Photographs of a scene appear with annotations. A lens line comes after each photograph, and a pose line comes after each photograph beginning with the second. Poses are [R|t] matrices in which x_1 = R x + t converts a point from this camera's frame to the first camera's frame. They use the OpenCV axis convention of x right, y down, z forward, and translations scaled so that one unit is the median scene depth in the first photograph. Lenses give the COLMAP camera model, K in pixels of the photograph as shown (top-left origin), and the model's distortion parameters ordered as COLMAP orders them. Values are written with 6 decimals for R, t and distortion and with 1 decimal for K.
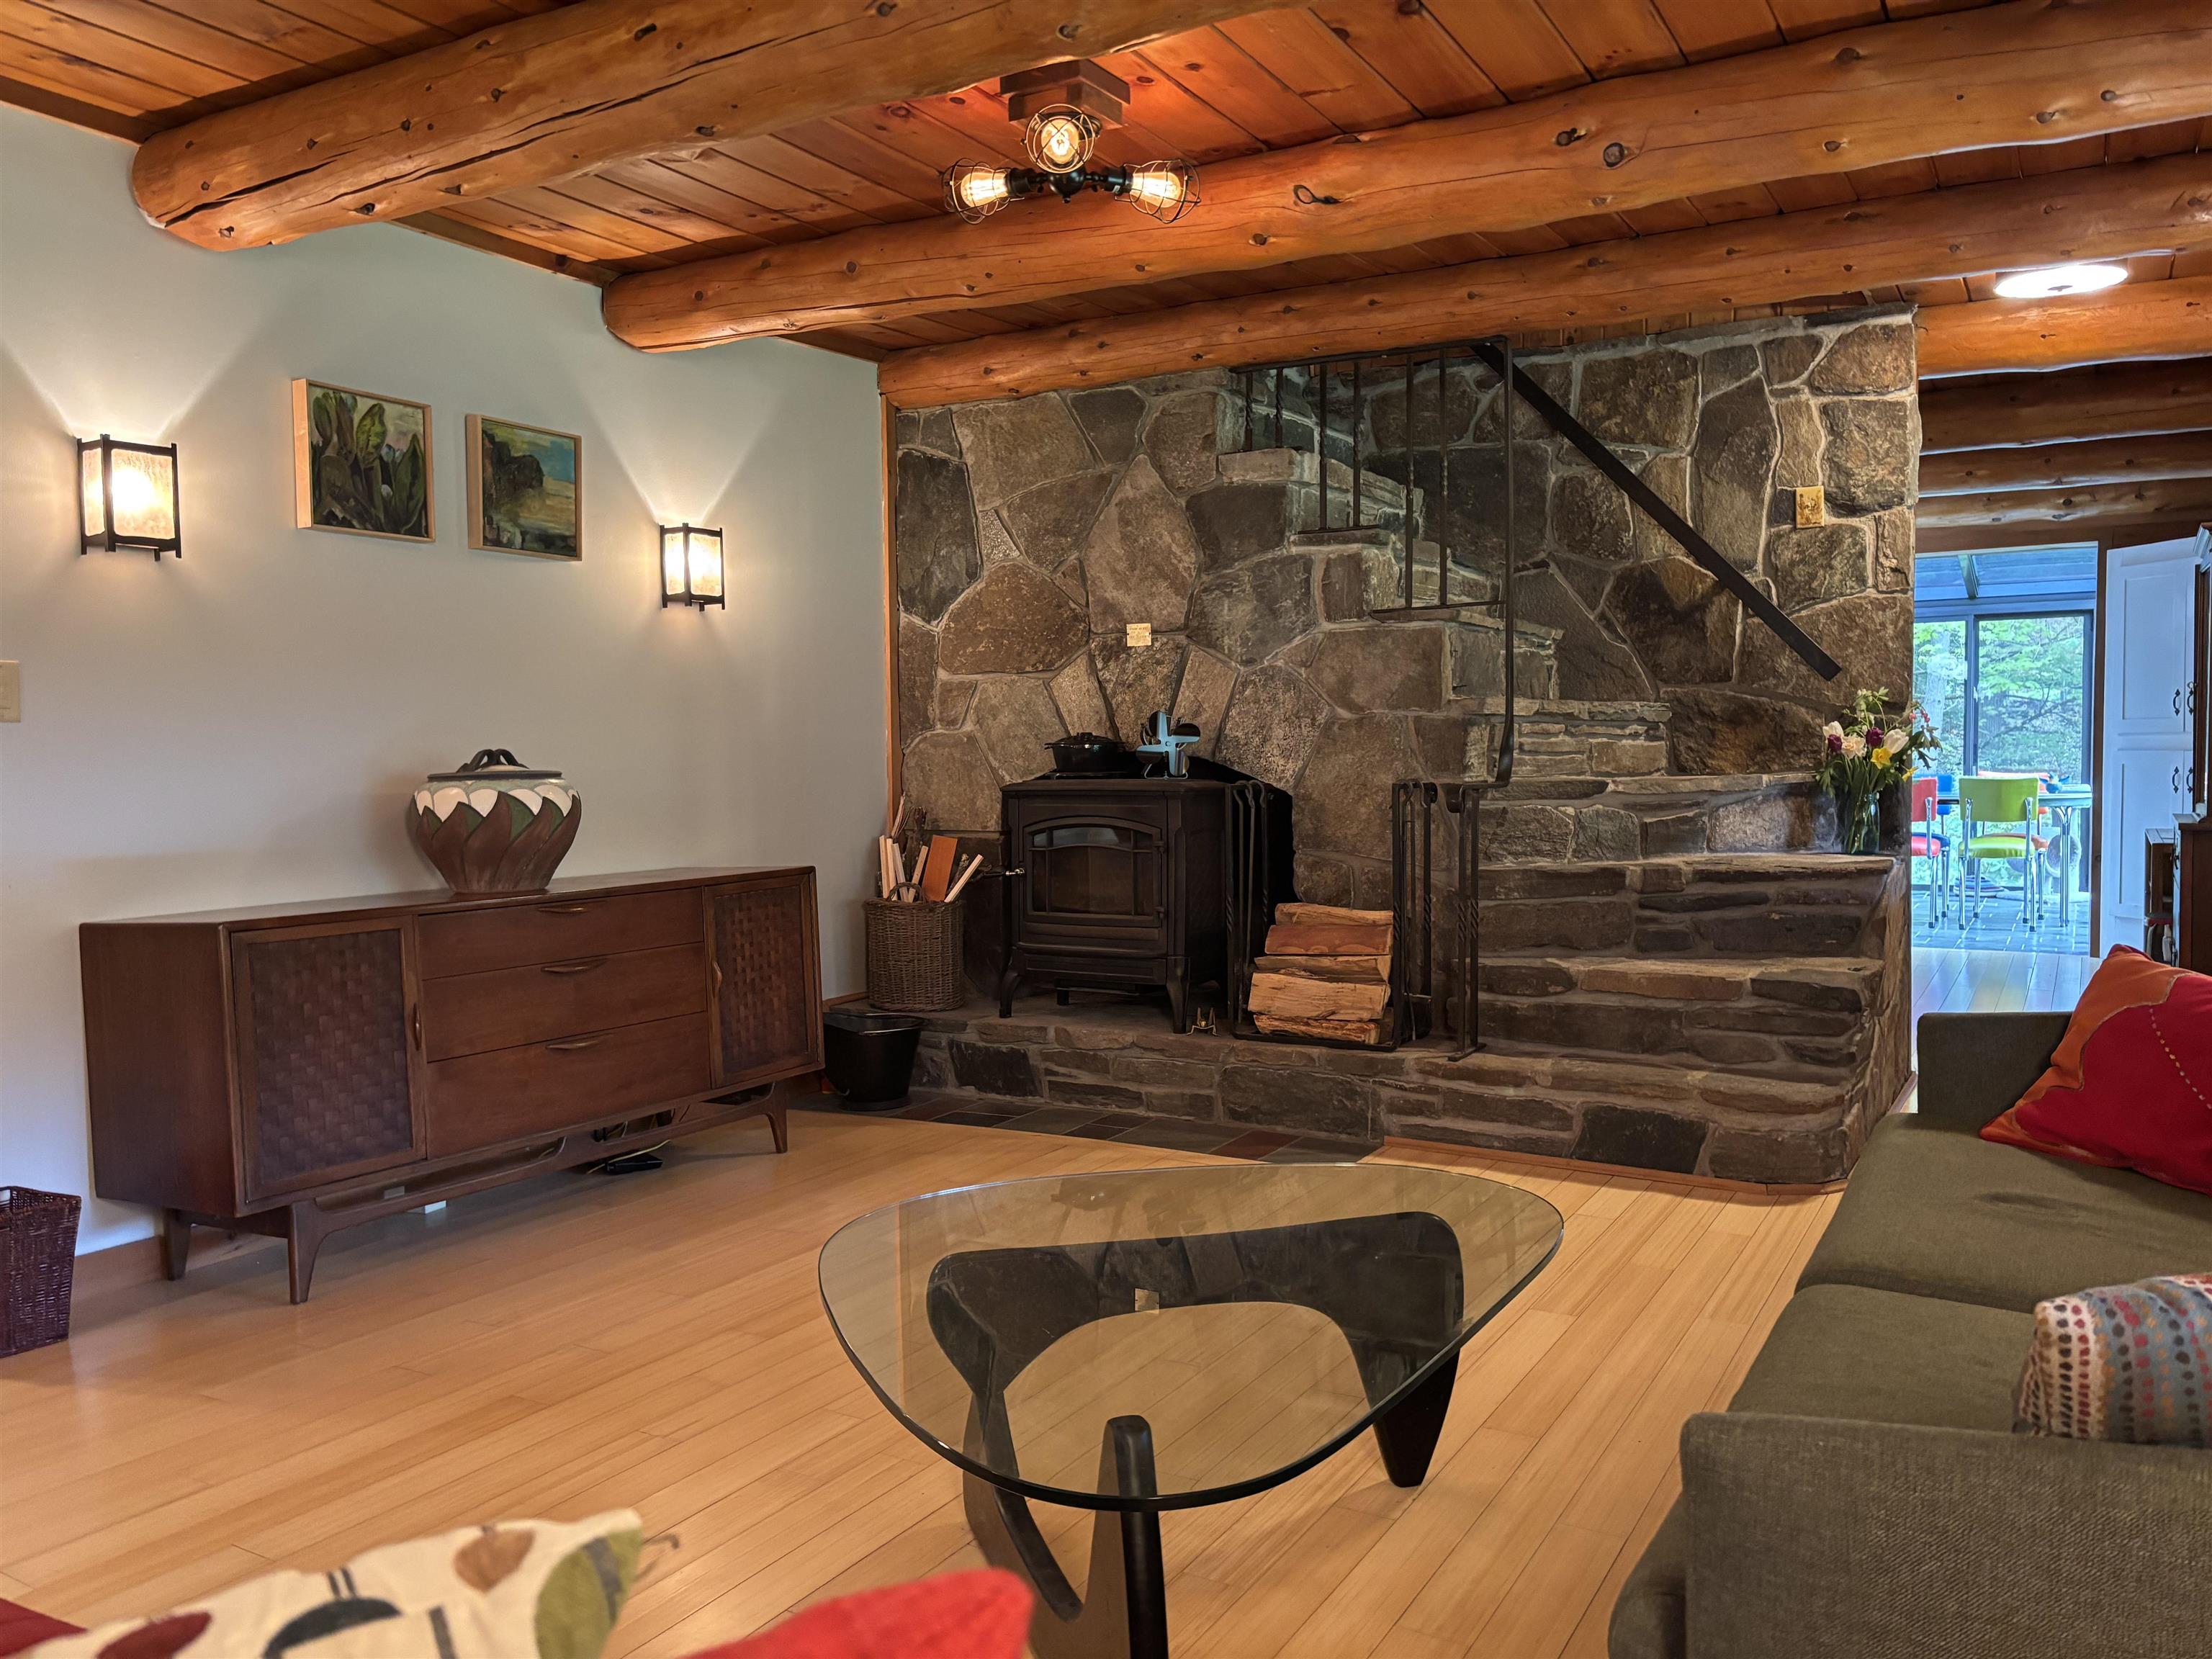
lens RADIAL K [[1675.9, 0, 1106.0], [0, 1675.9, 829.5], [0, 0, 1]] dist [0.053986, -0.108736]
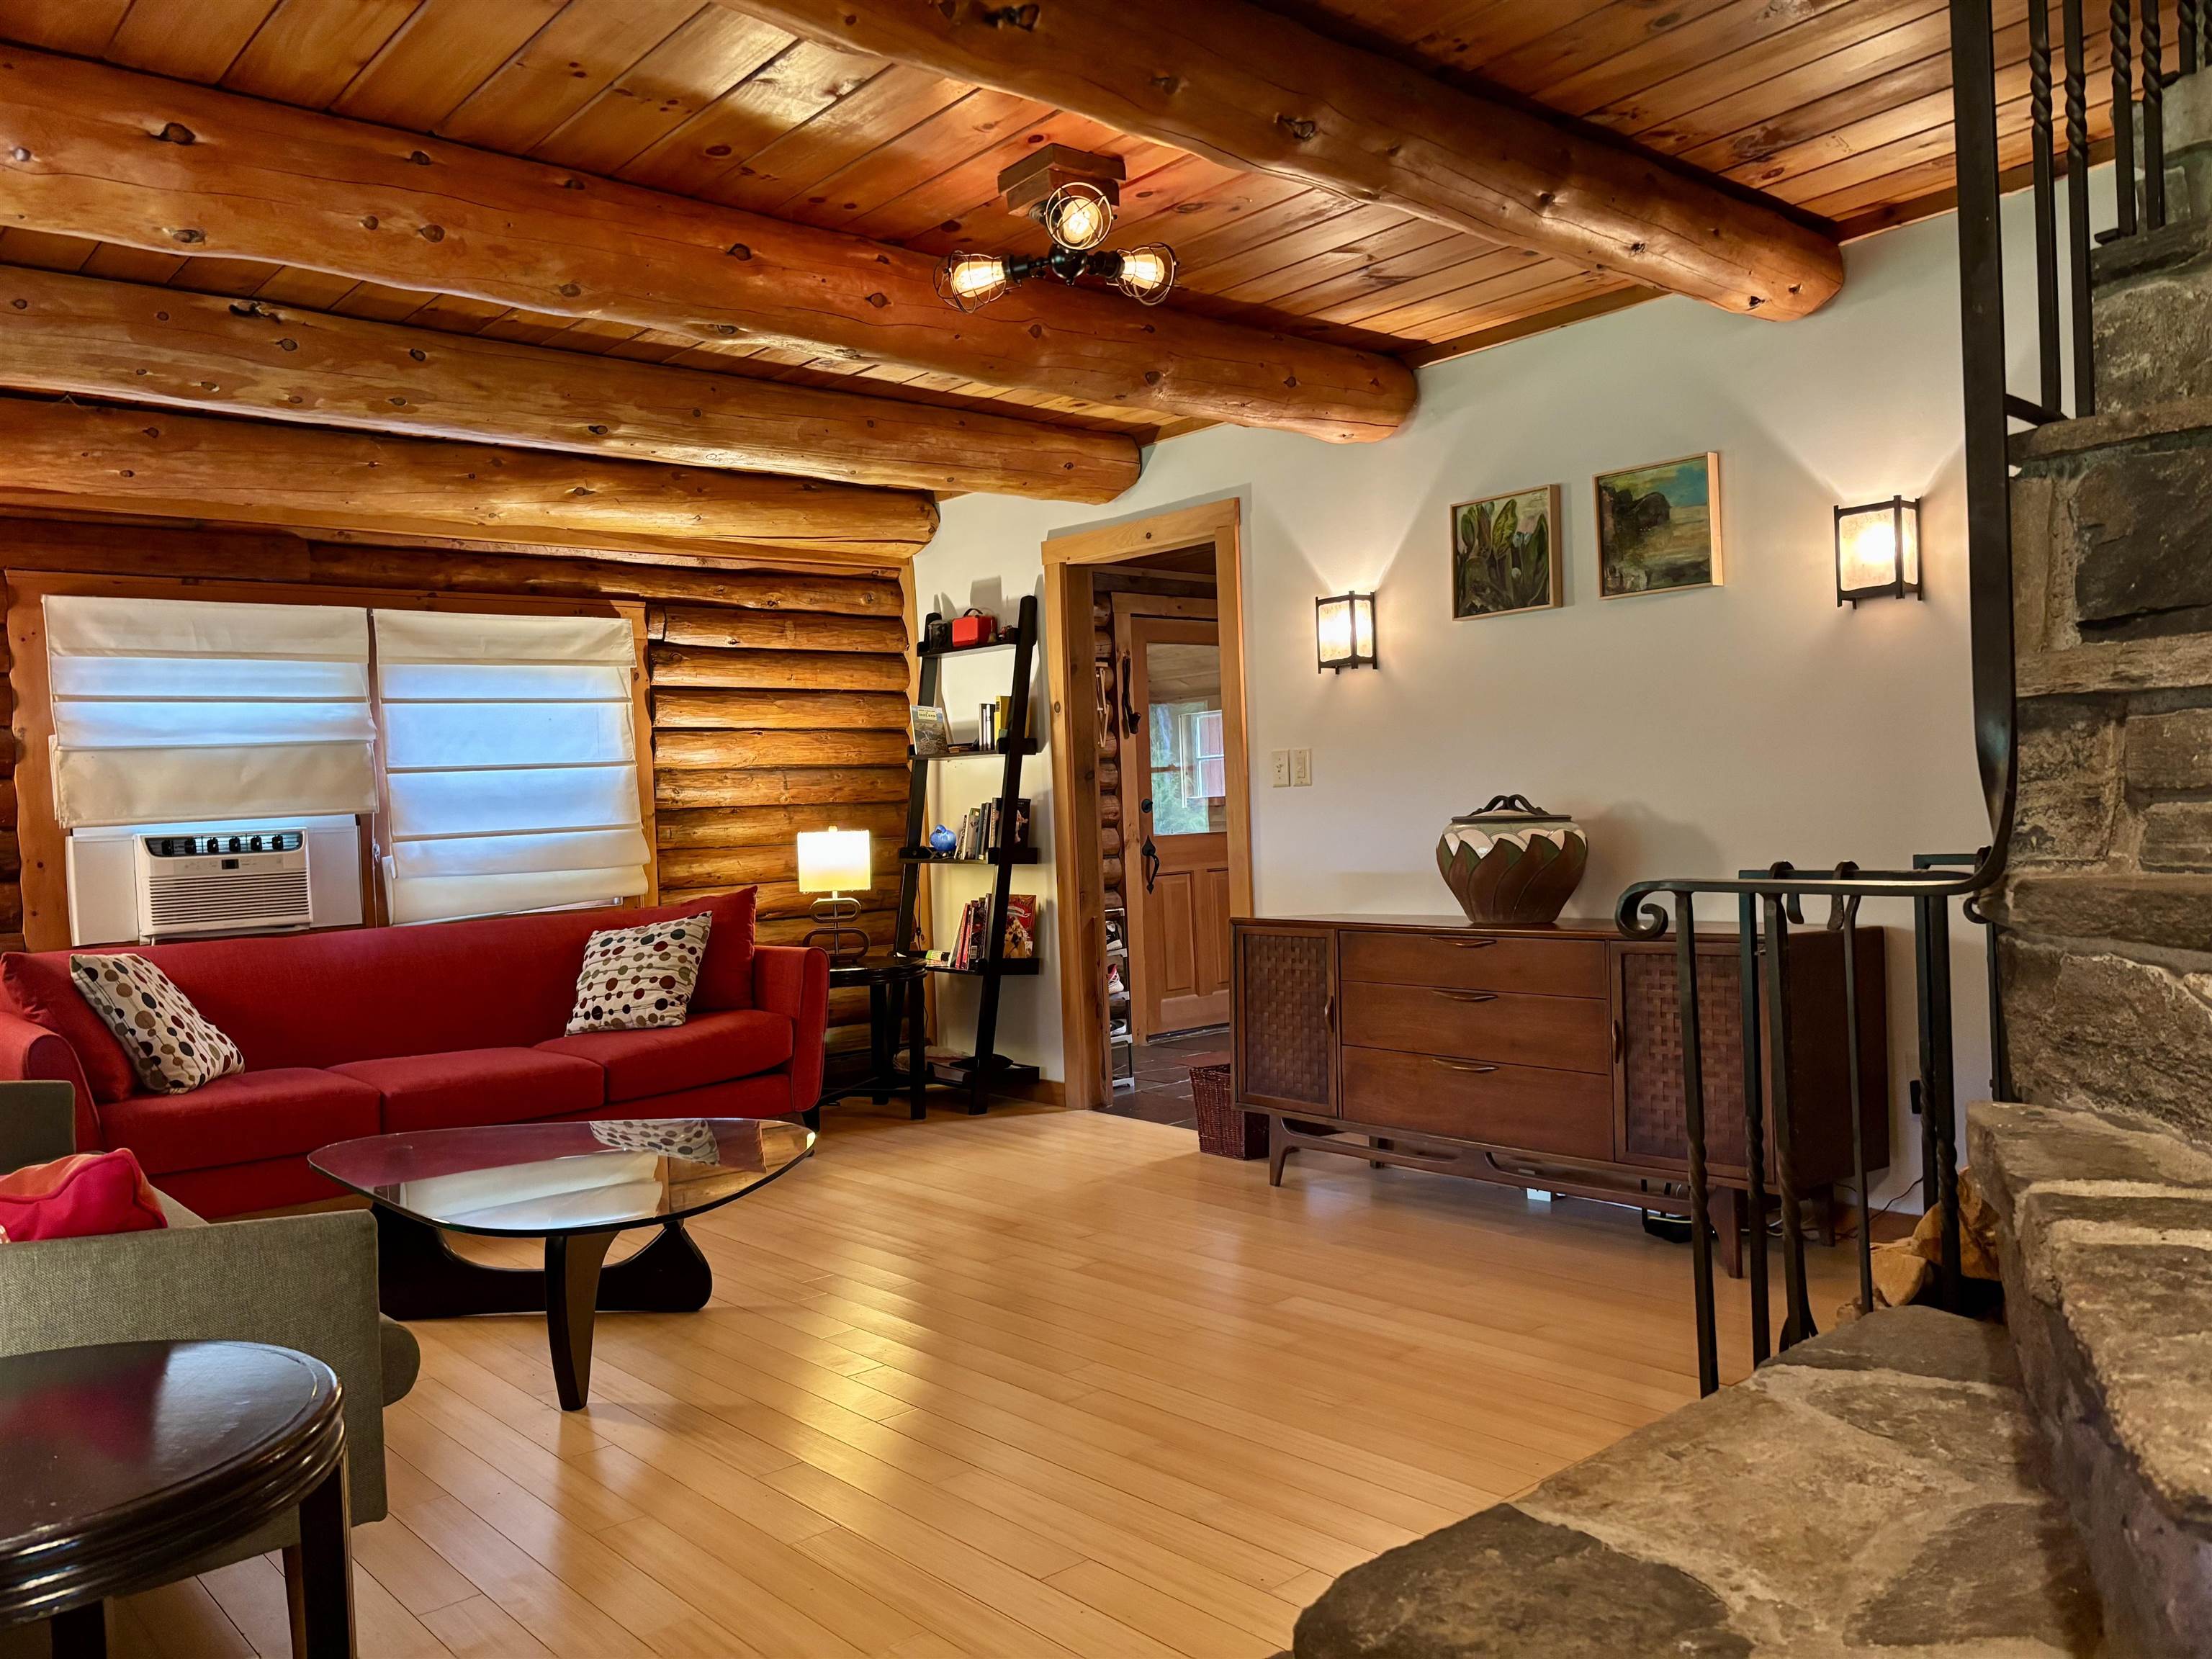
lens RADIAL K [[1675.9, 0, 1106.0], [0, 1675.9, 829.5], [0, 0, 1]] dist [0.053986, -0.108736]
pose [[-0.319017, 0.033497, -0.947157, 0.609248], [0.001961, 0.999396, 0.034684, -0.049920], [0.947747, 0.009207, -0.318890, 0.866579]]
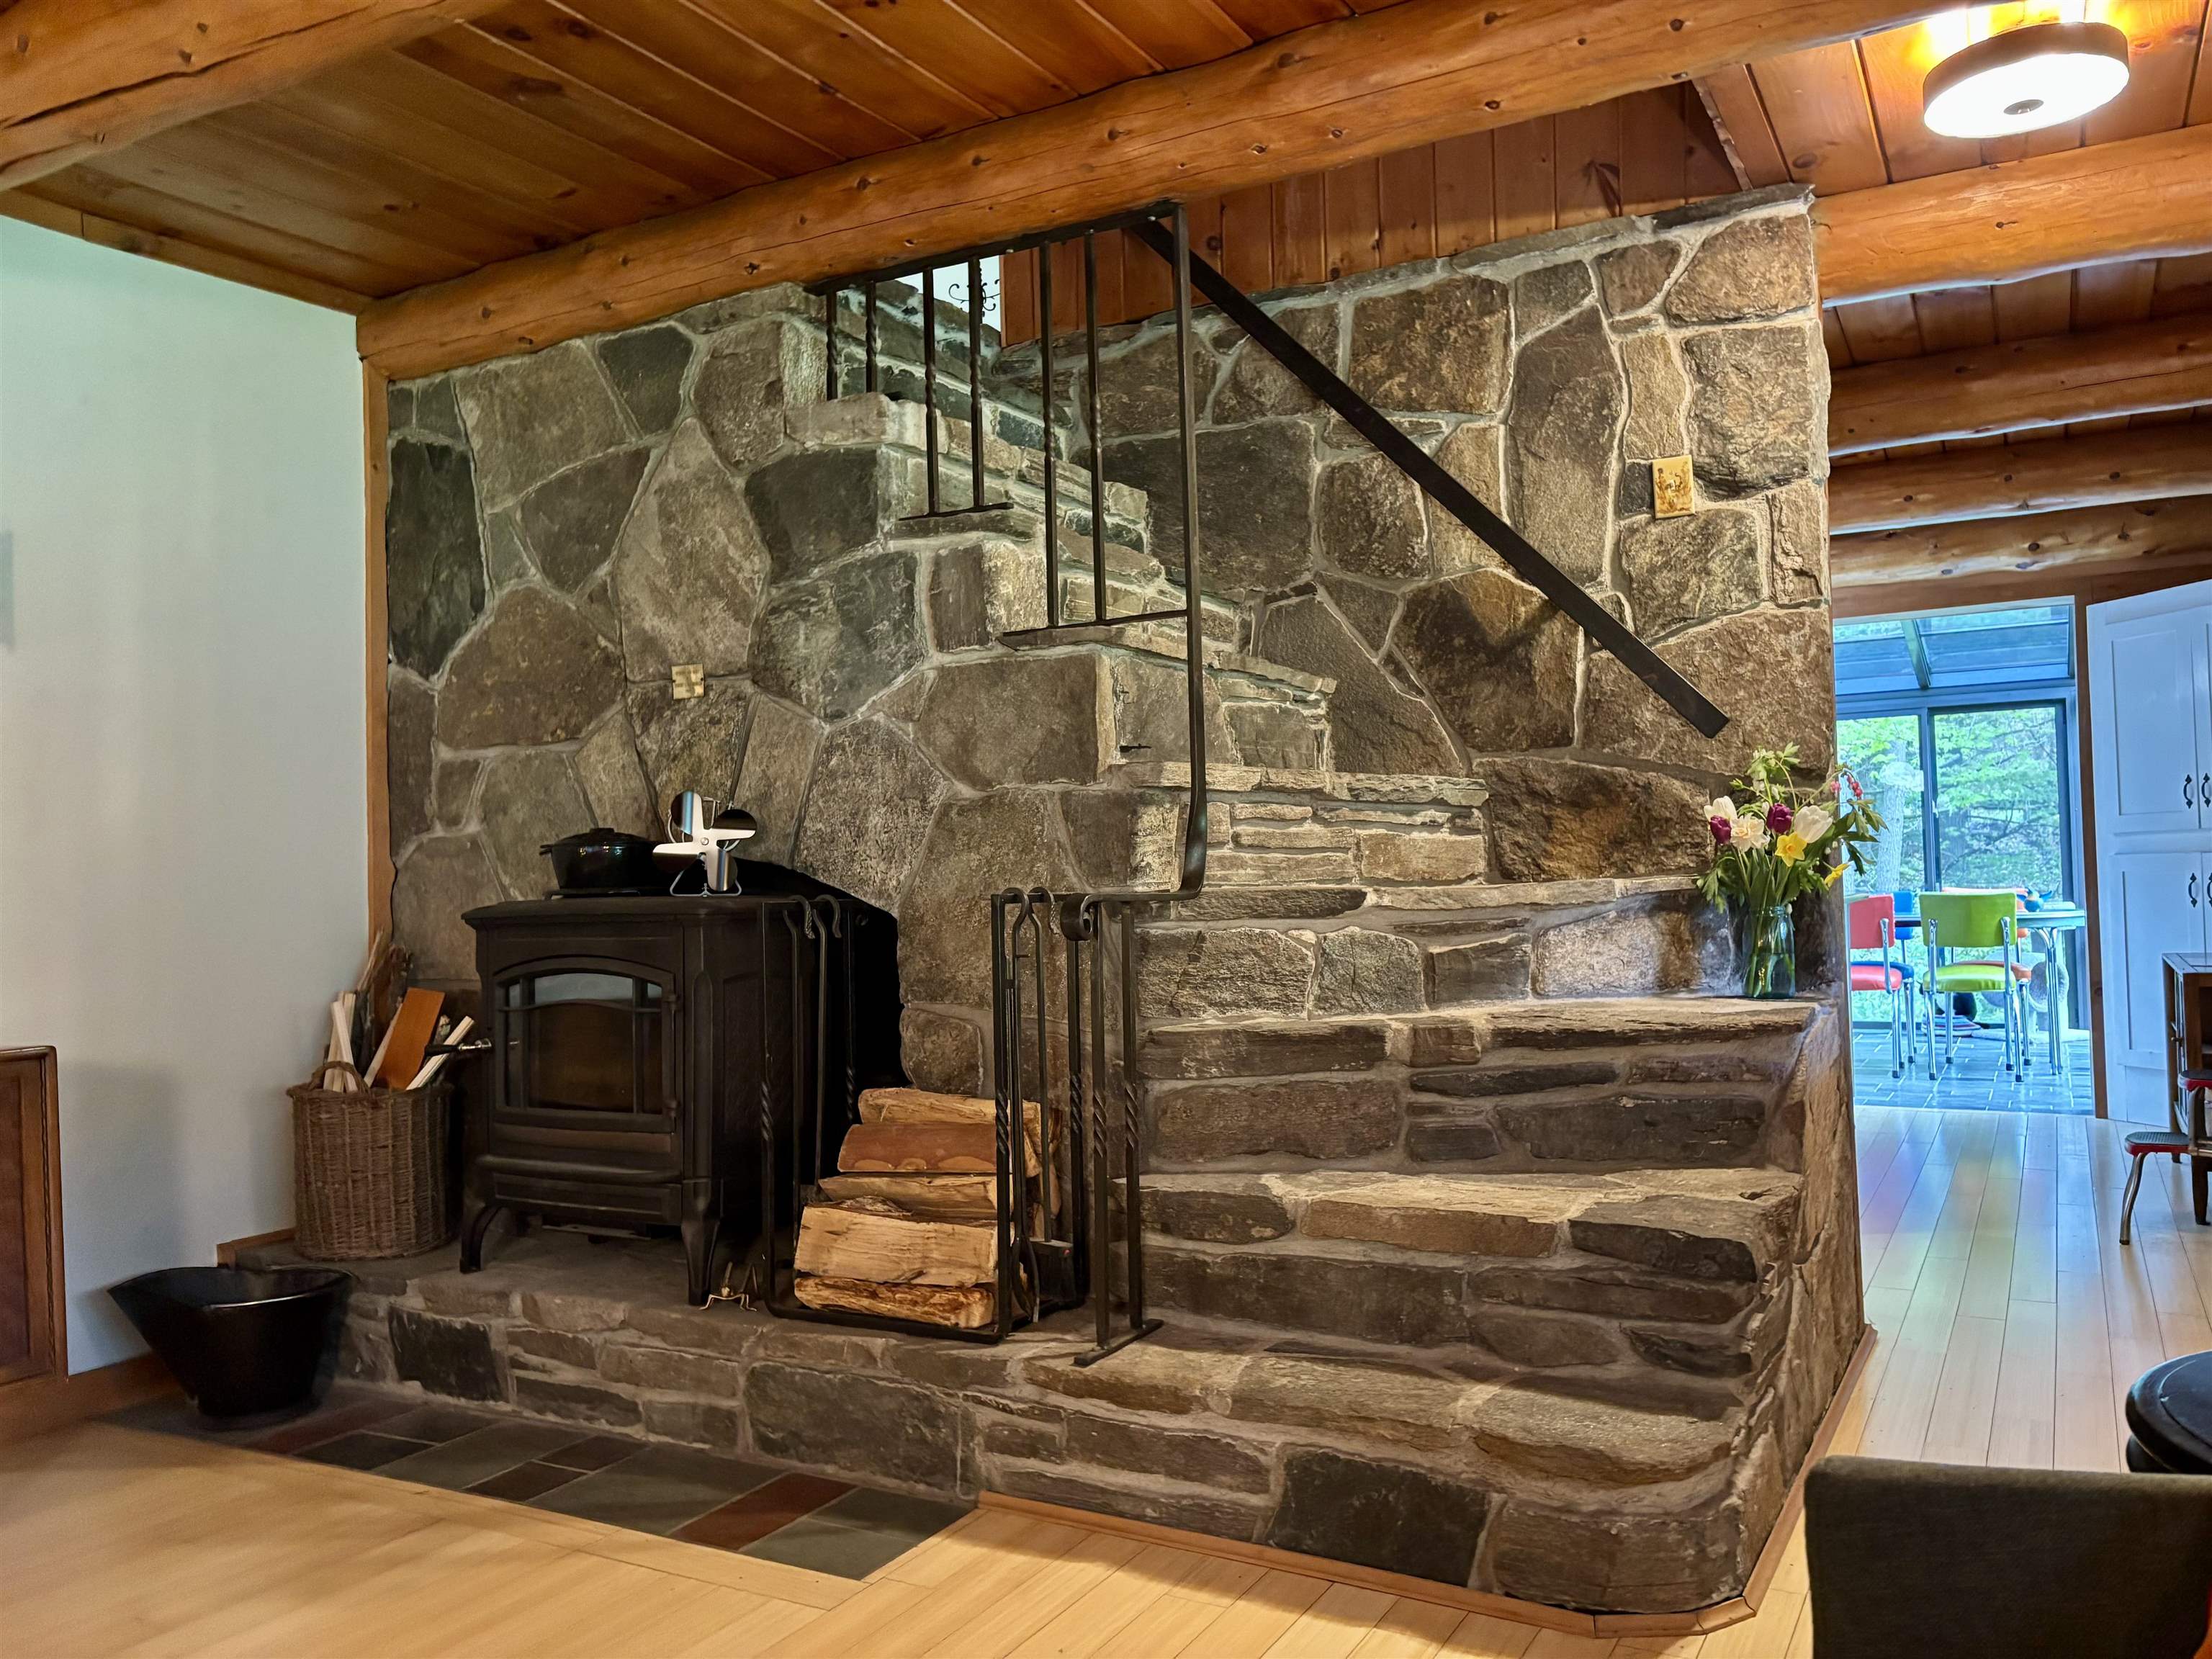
lens RADIAL K [[1675.9, 0, 1106.0], [0, 1675.9, 829.5], [0, 0, 1]] dist [0.053986, -0.108736]
pose [[0.999774, -0.012953, 0.016884, 0.180345], [0.014310, 0.996458, -0.082871, 0.000275], [-0.015751, 0.083094, 0.996417, 0.346459]]
